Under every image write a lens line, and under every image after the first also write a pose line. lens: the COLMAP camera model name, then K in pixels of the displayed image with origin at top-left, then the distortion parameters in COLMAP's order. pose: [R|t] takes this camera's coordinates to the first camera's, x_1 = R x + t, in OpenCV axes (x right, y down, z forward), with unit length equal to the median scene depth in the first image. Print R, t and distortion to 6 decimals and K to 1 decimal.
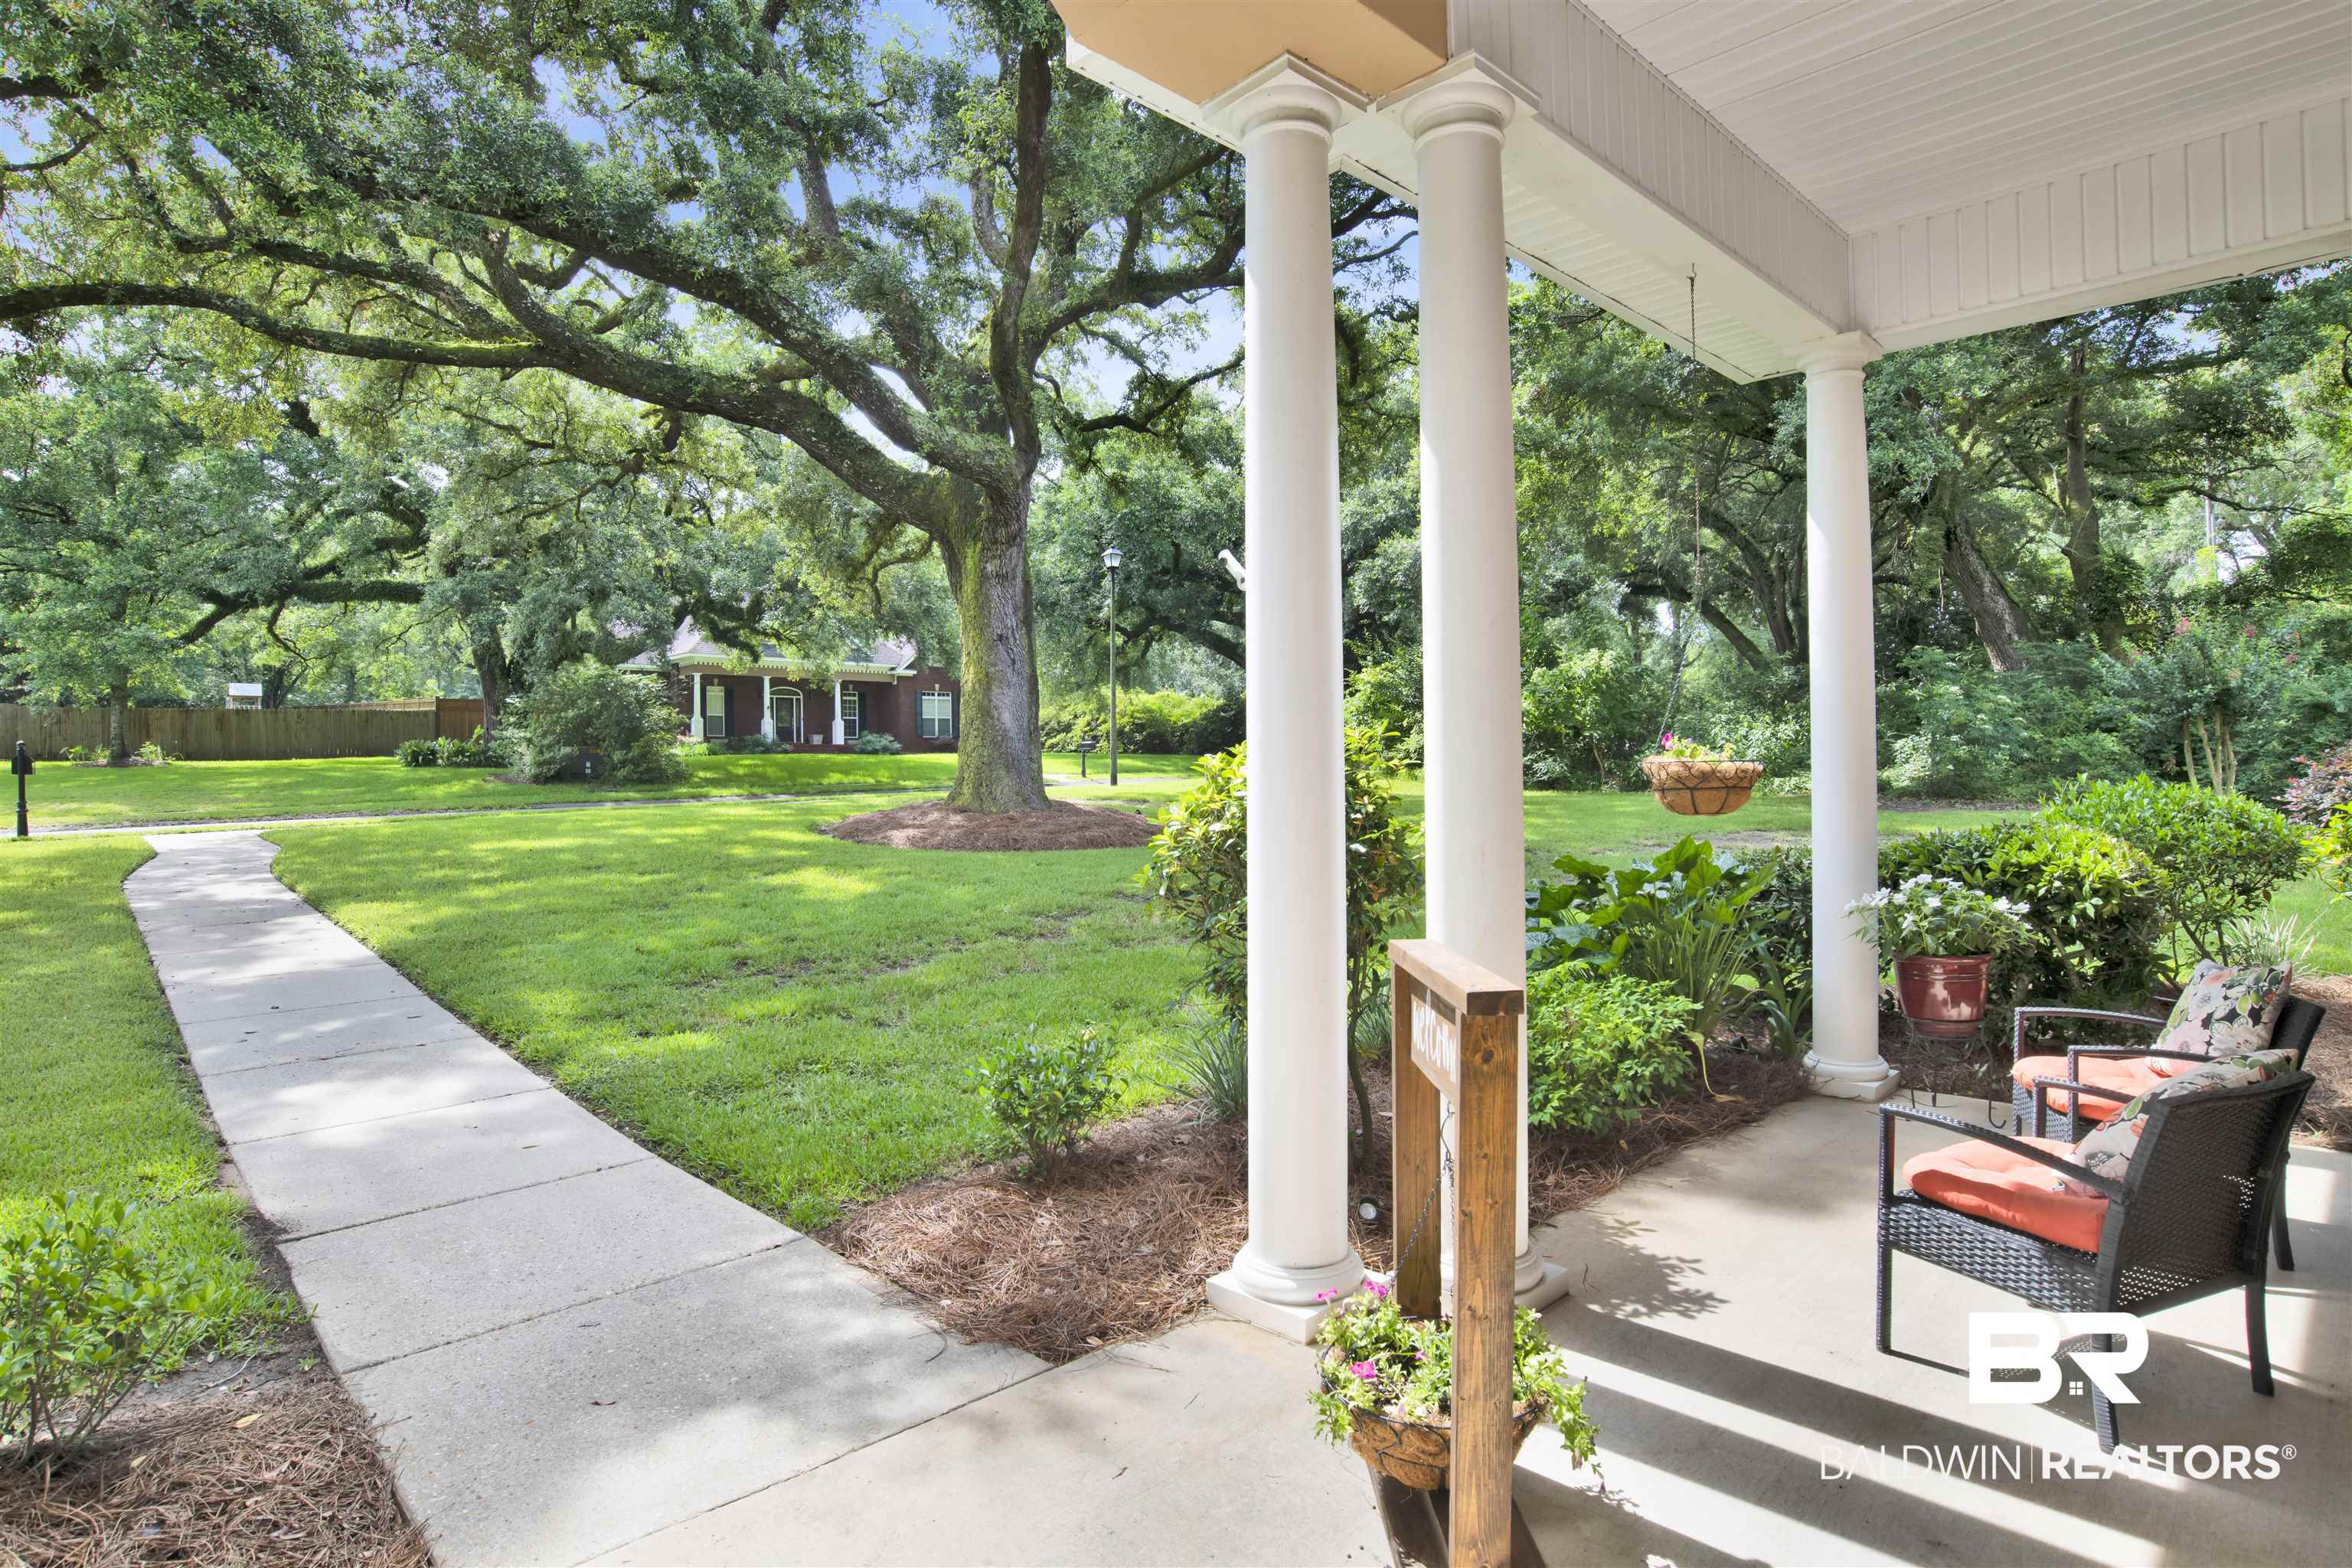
lens RADIAL K [[1228.3, 0, 1176.0], [0, 1228.3, 784.0], [0, 0, 1]] dist [-0.001603, -0.000373]
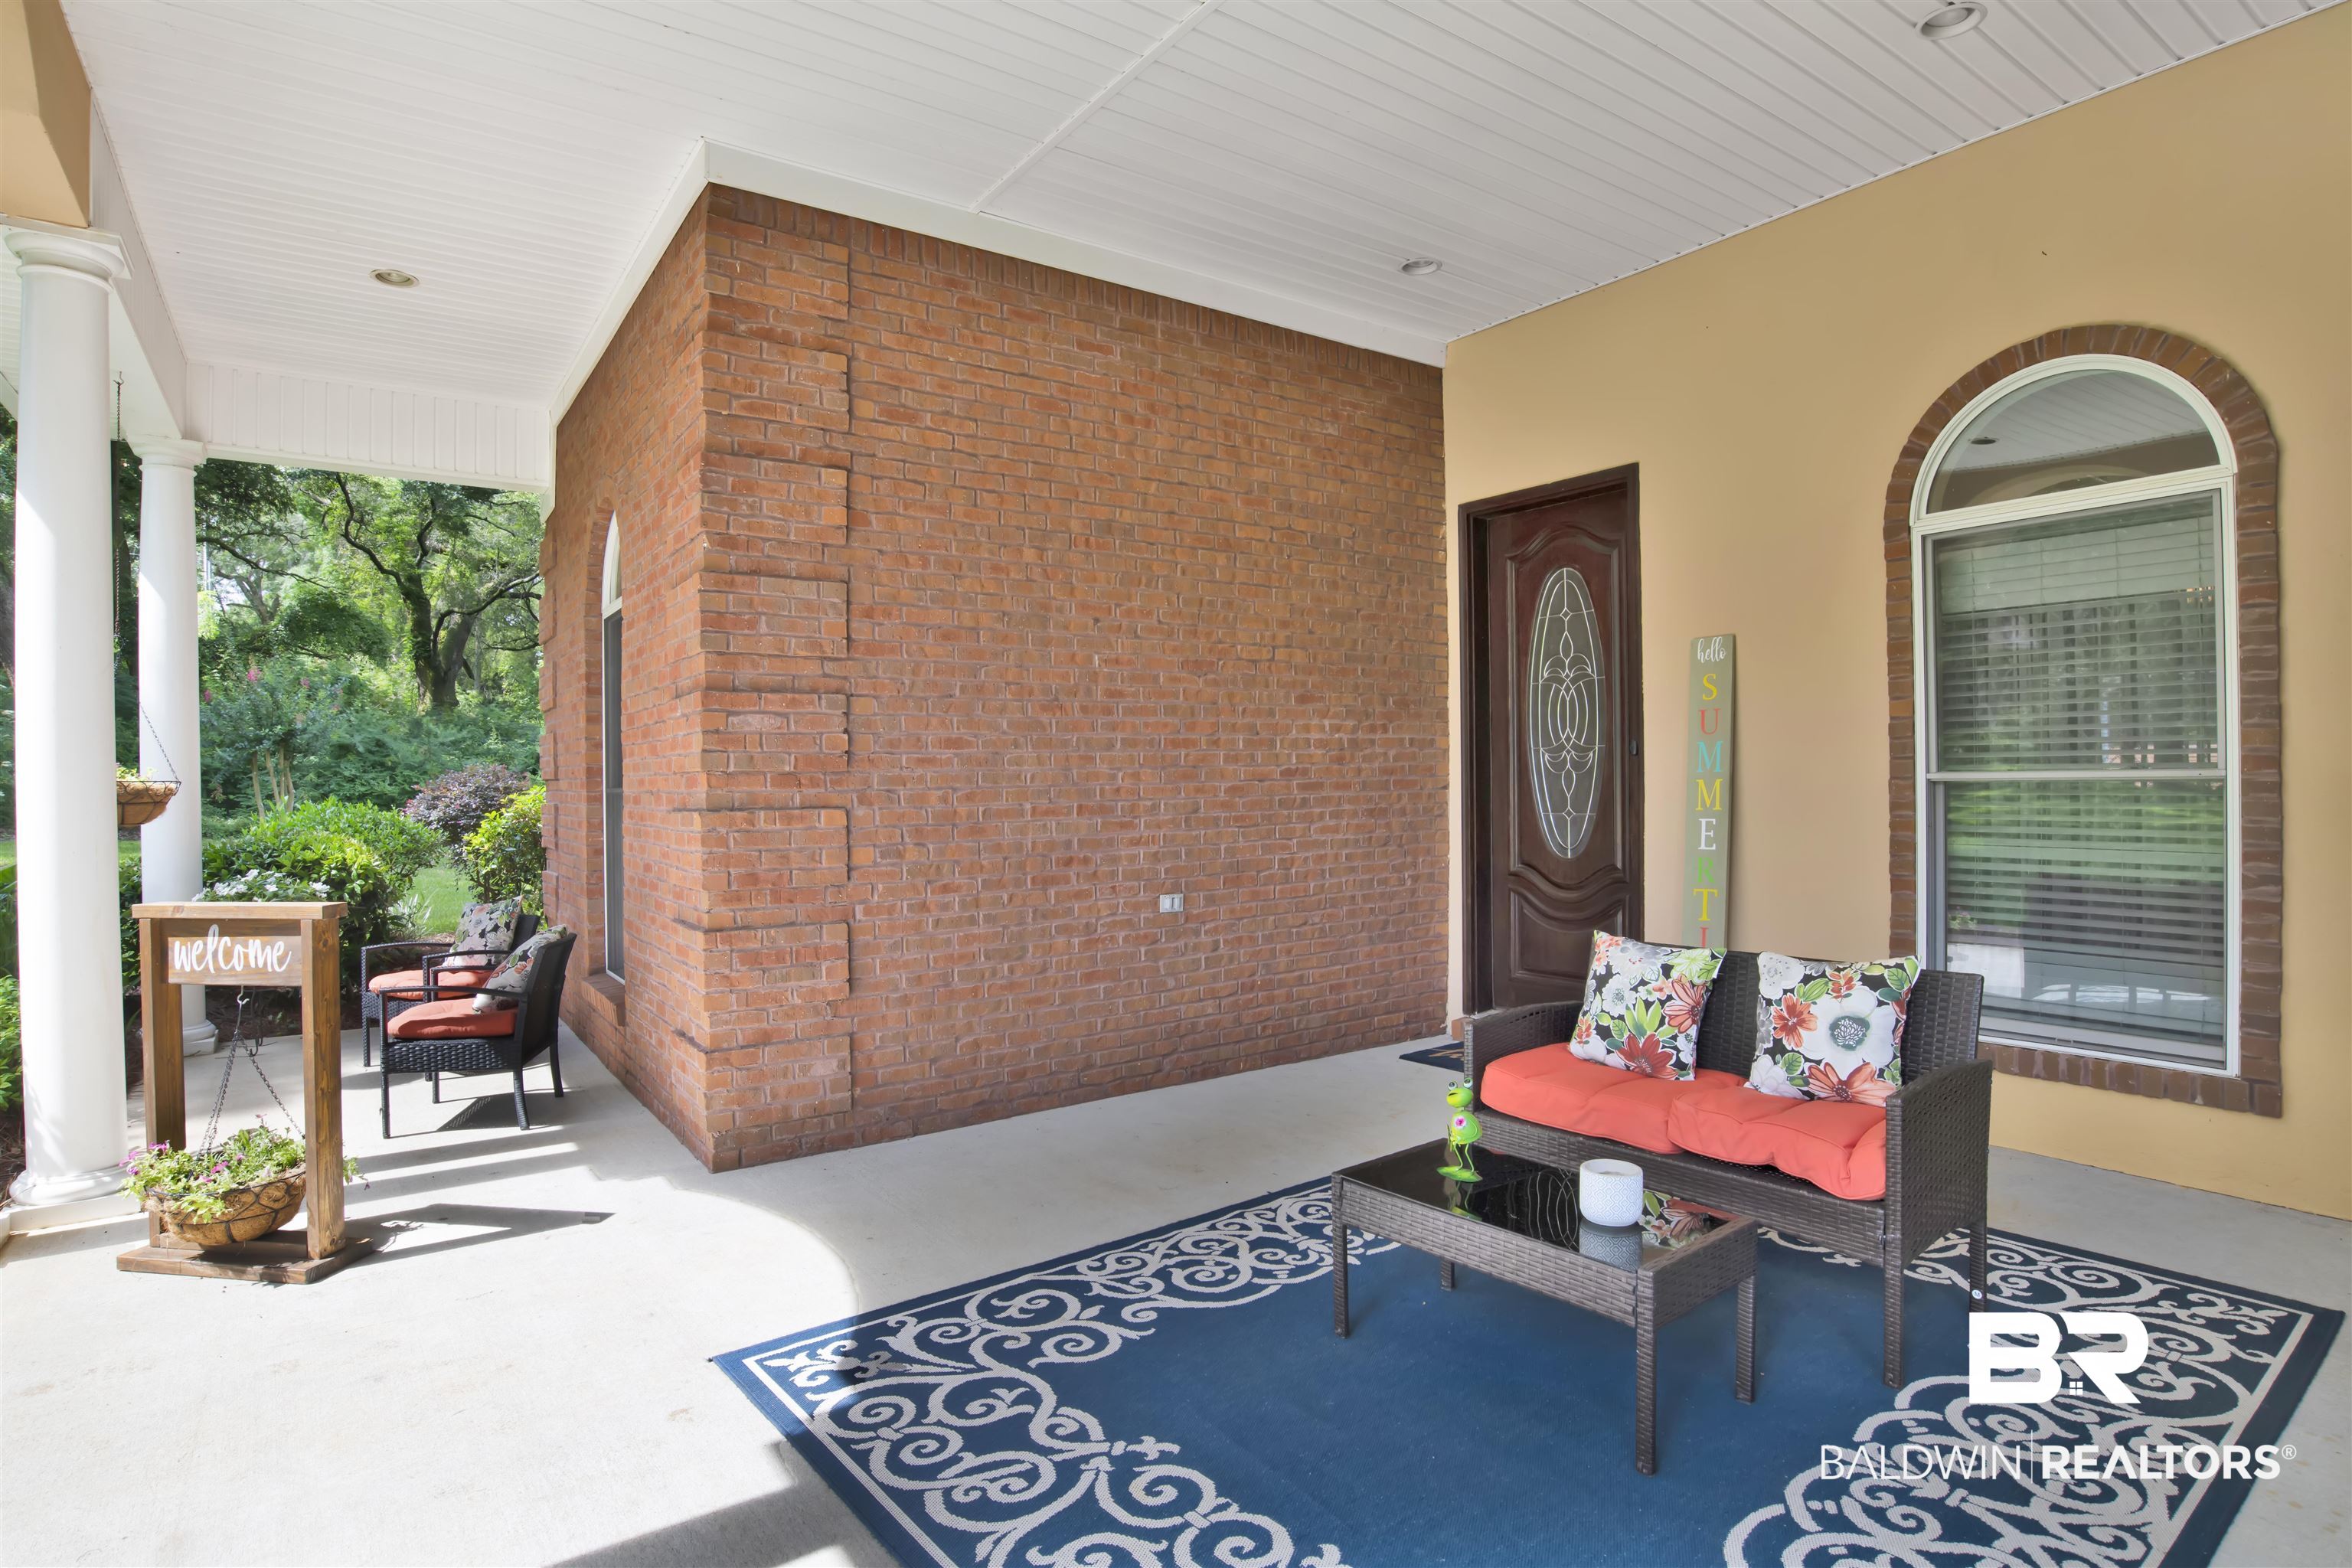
lens RADIAL K [[1228.3, 0, 1176.0], [0, 1228.3, 784.0], [0, 0, 1]] dist [-0.001603, -0.000373]
pose [[0.178735, 0.013962, 0.983798, -0.475735], [0.010164, 0.999820, -0.016036, 0.012256], [-0.983845, 0.012866, 0.178560, -0.193348]]
